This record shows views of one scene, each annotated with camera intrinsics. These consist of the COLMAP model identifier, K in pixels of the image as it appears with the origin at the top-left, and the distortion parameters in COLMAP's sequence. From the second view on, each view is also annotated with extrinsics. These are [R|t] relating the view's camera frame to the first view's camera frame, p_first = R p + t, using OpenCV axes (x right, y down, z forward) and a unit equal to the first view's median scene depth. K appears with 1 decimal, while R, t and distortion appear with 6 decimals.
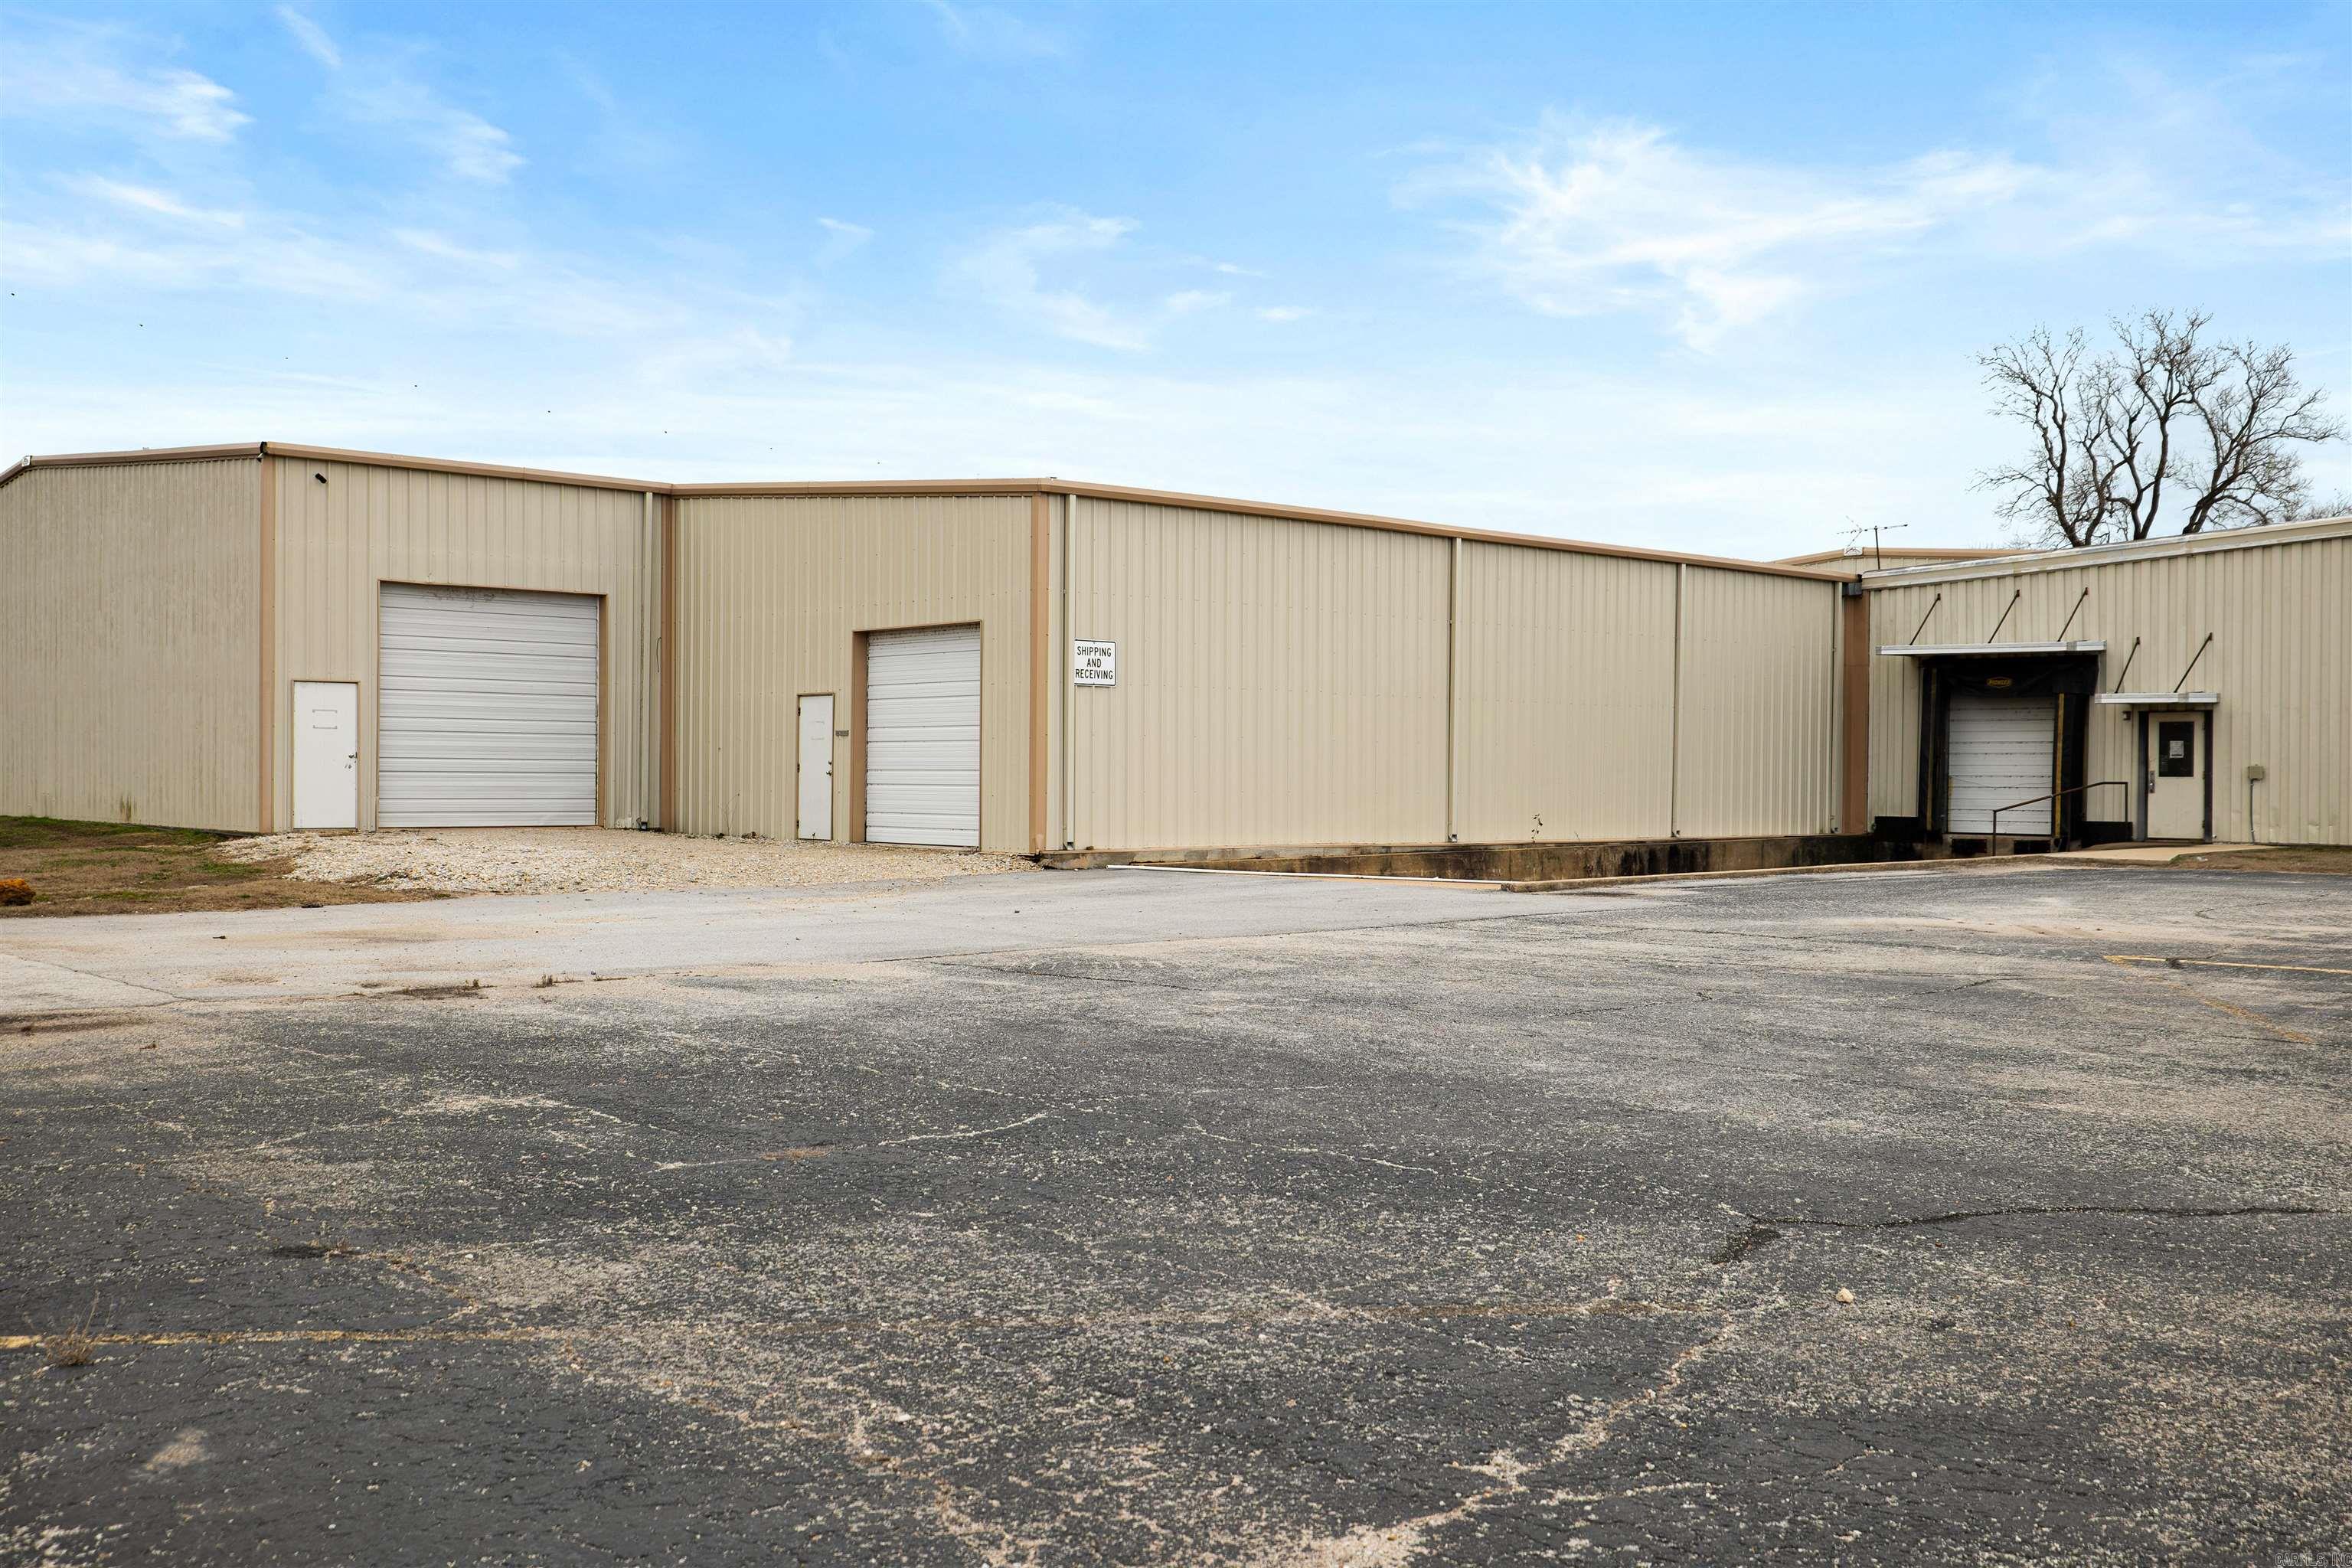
lens RADIAL K [[2252.2, 0, 1176.0], [0, 2252.2, 784.0], [0, 0, 1]] dist [-0.001072, 0.017616]
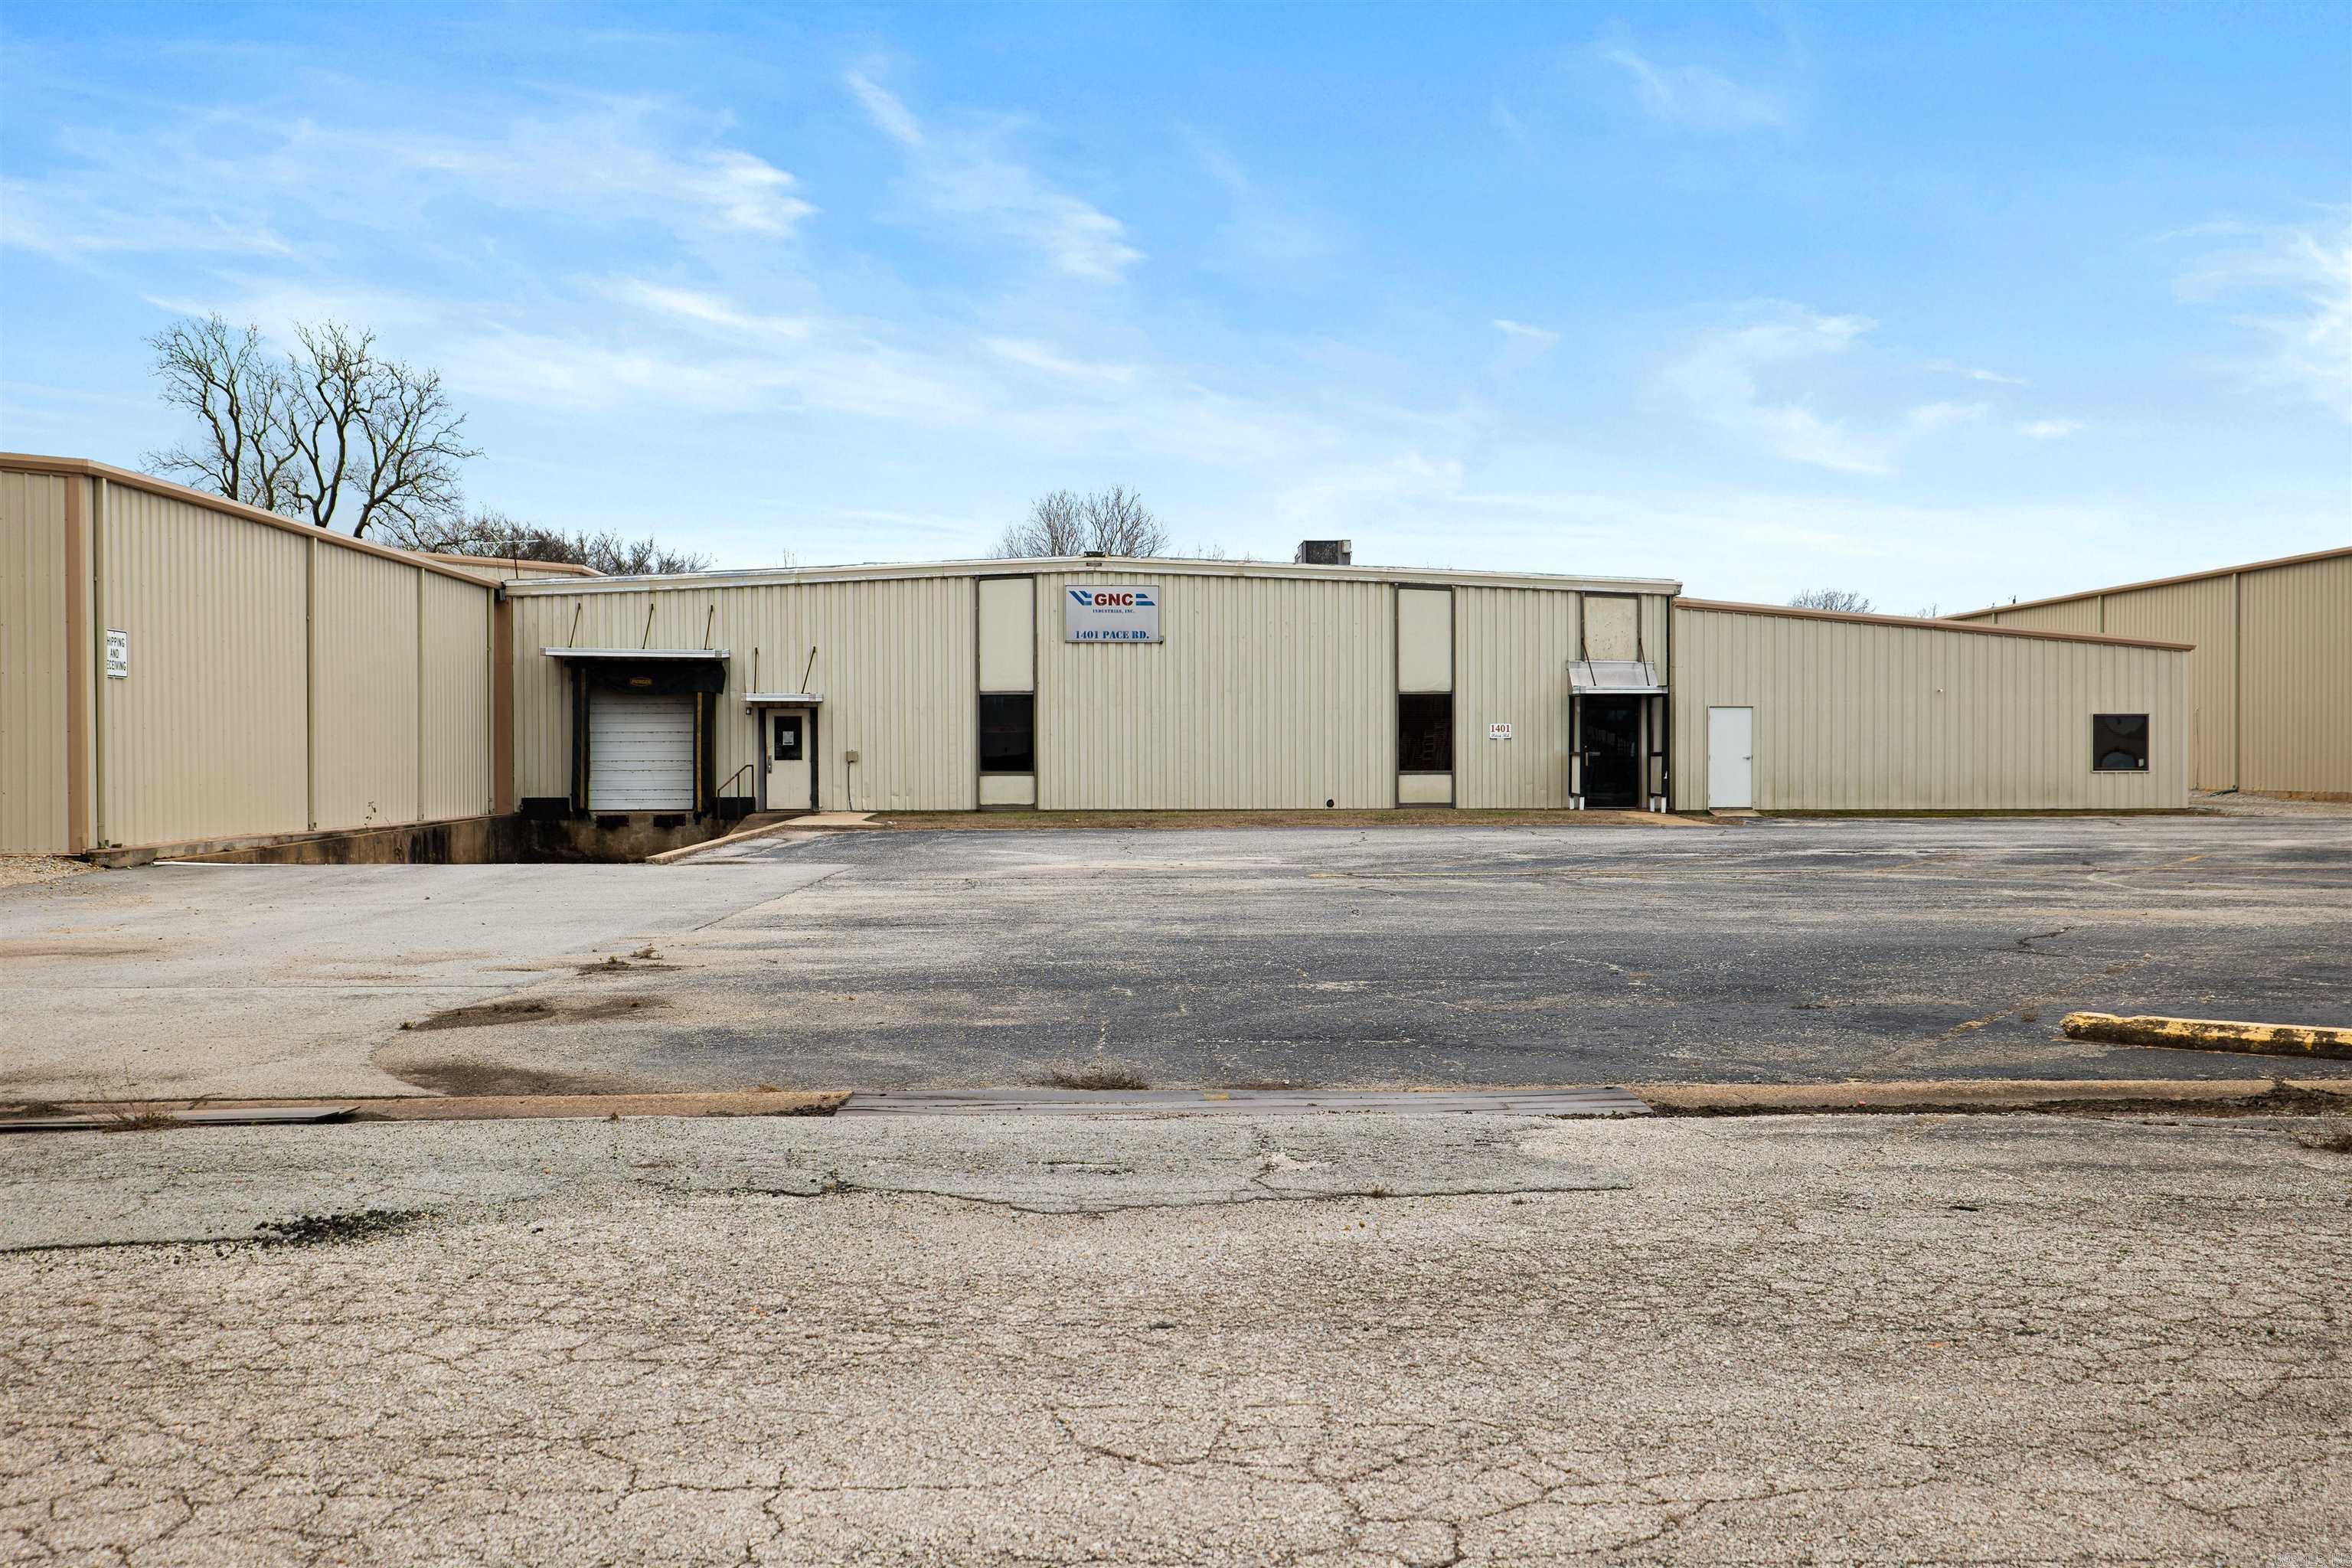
lens RADIAL K [[2252.2, 0, 1176.0], [0, 2252.2, 784.0], [0, 0, 1]] dist [-0.001072, 0.017616]
pose [[0.640342, -0.019287, 0.767847, -0.391166], [0.012587, 0.999814, 0.014618, -0.005515], [-0.767987, 0.000304, 0.640466, 0.029708]]
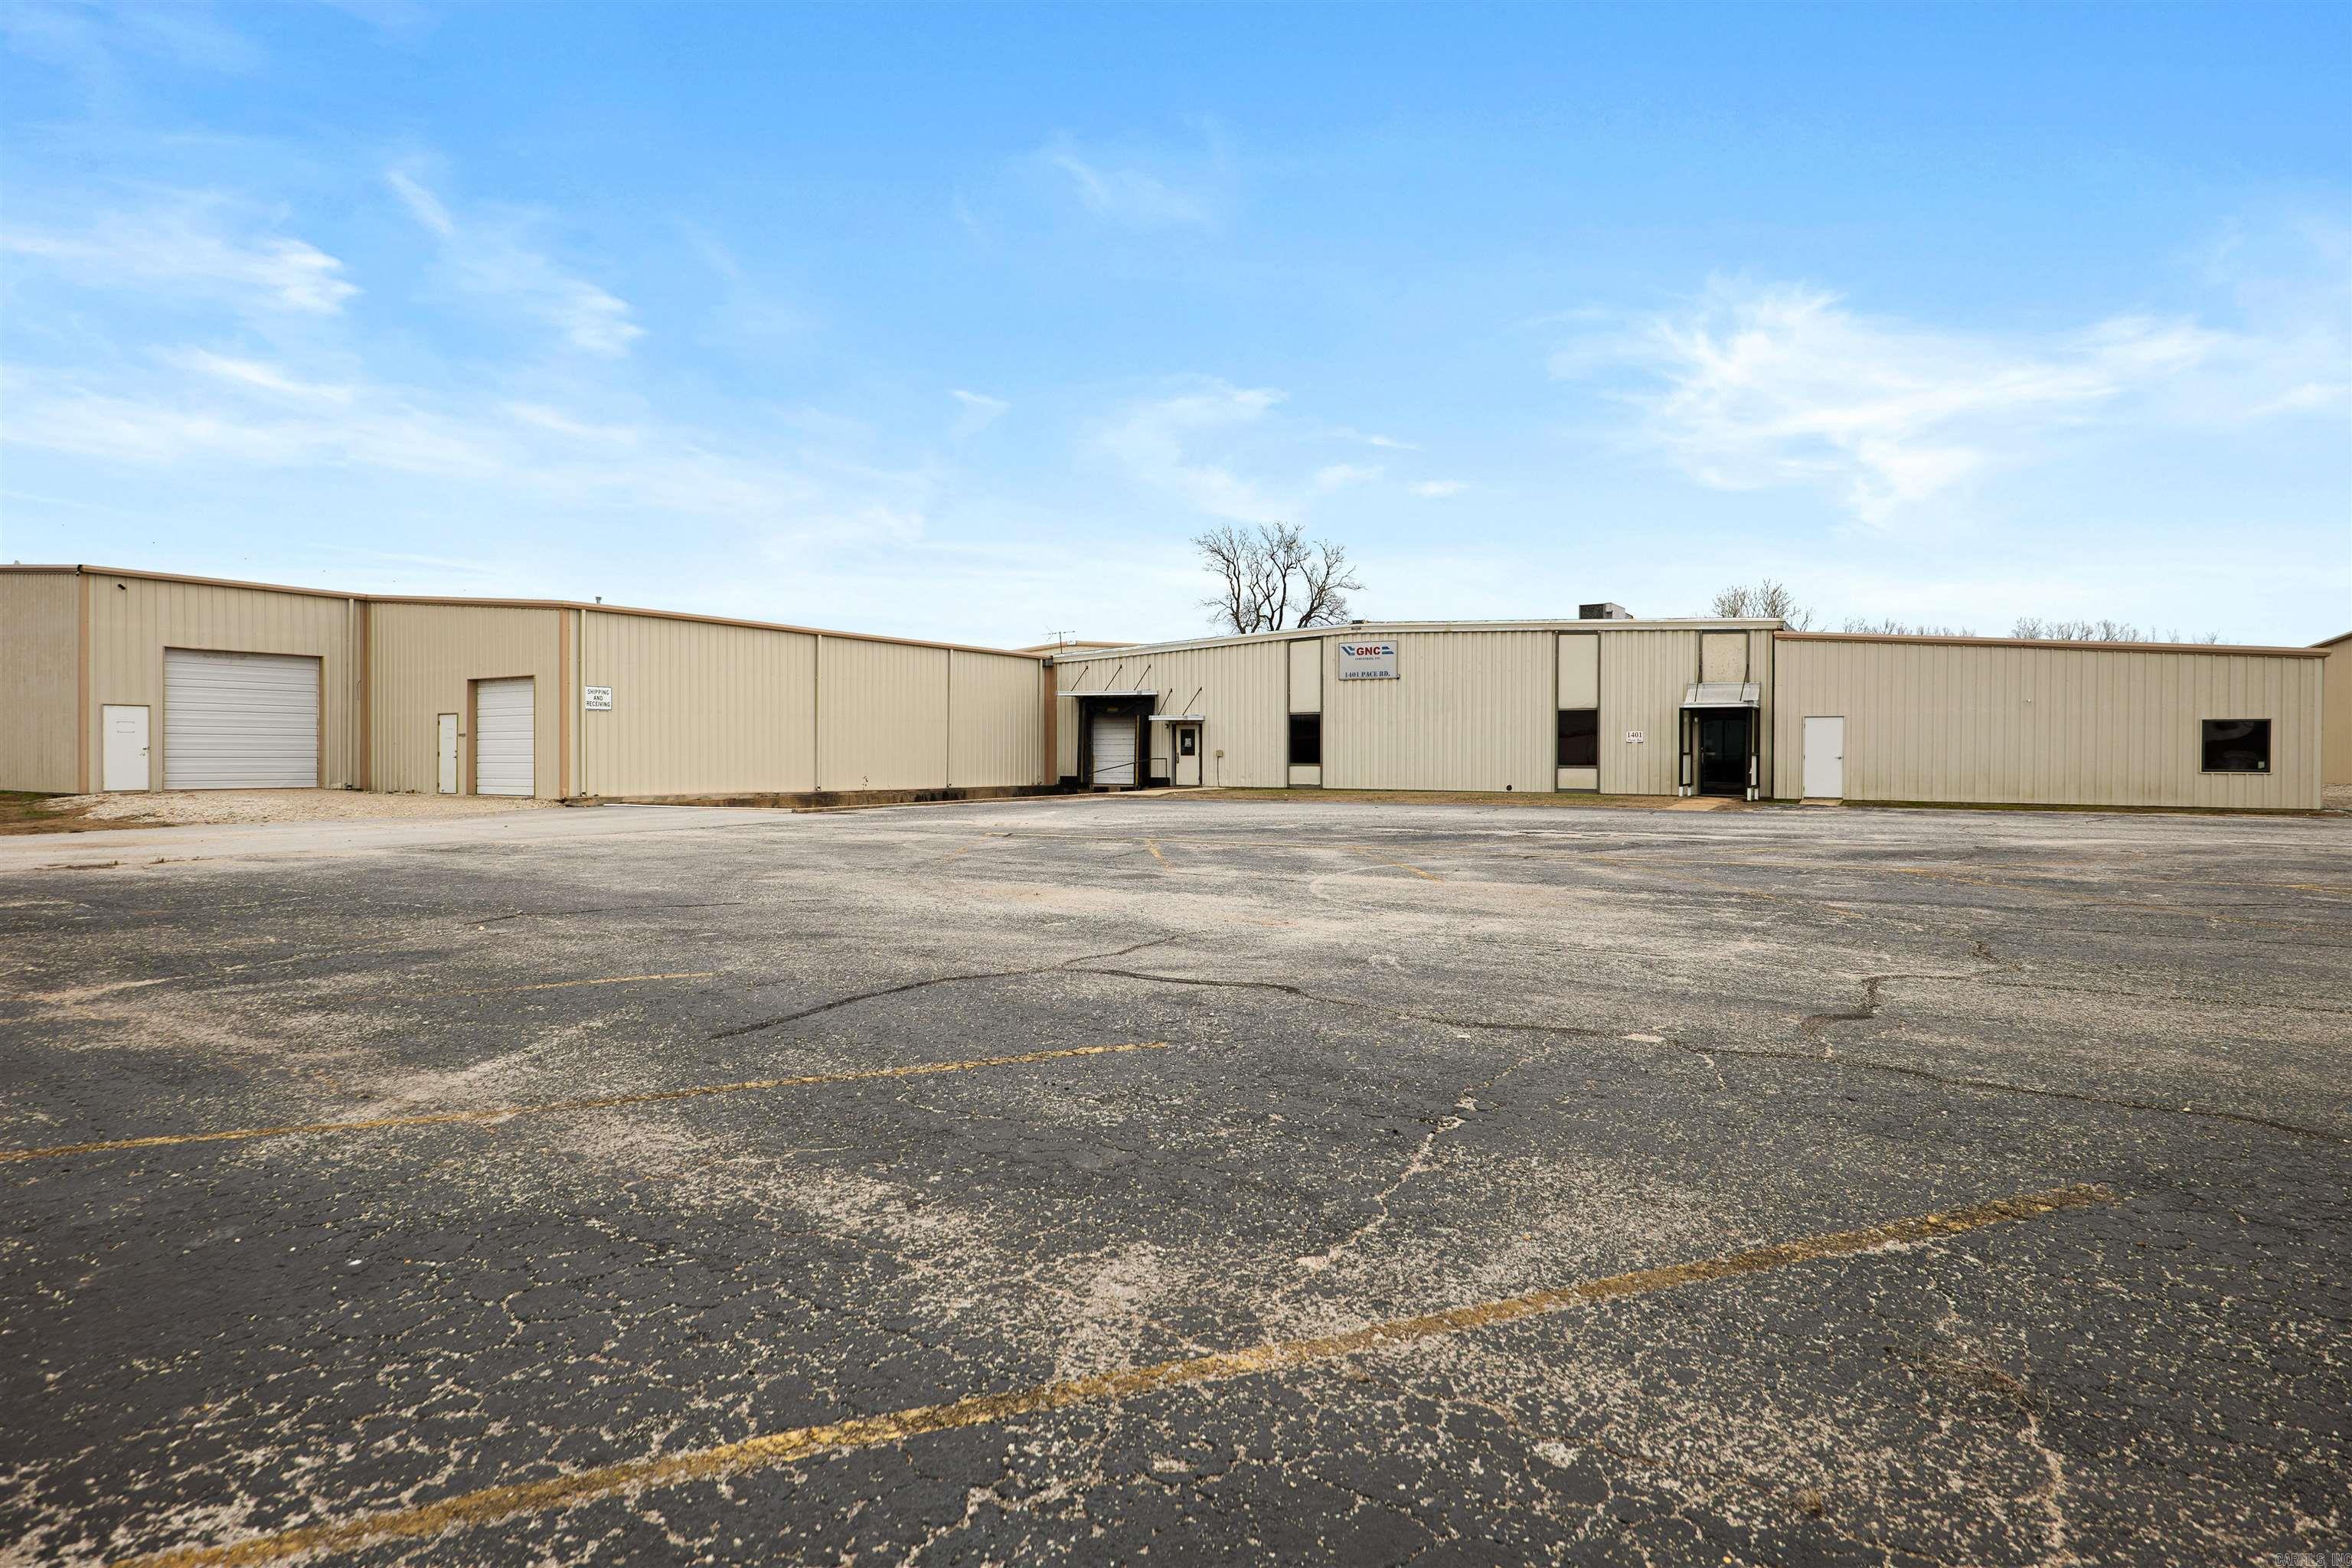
lens RADIAL K [[1263.9, 0, 1170.3], [0, 1263.9, 766.2], [0, 0, 1]] dist [-0.000165, 0.000641]
pose [[0.962016, -0.007086, 0.272901, 0.109880], [0.006235, 0.999973, 0.003985, 0.002044], [-0.272922, -0.002132, 0.962034, -0.128461]]
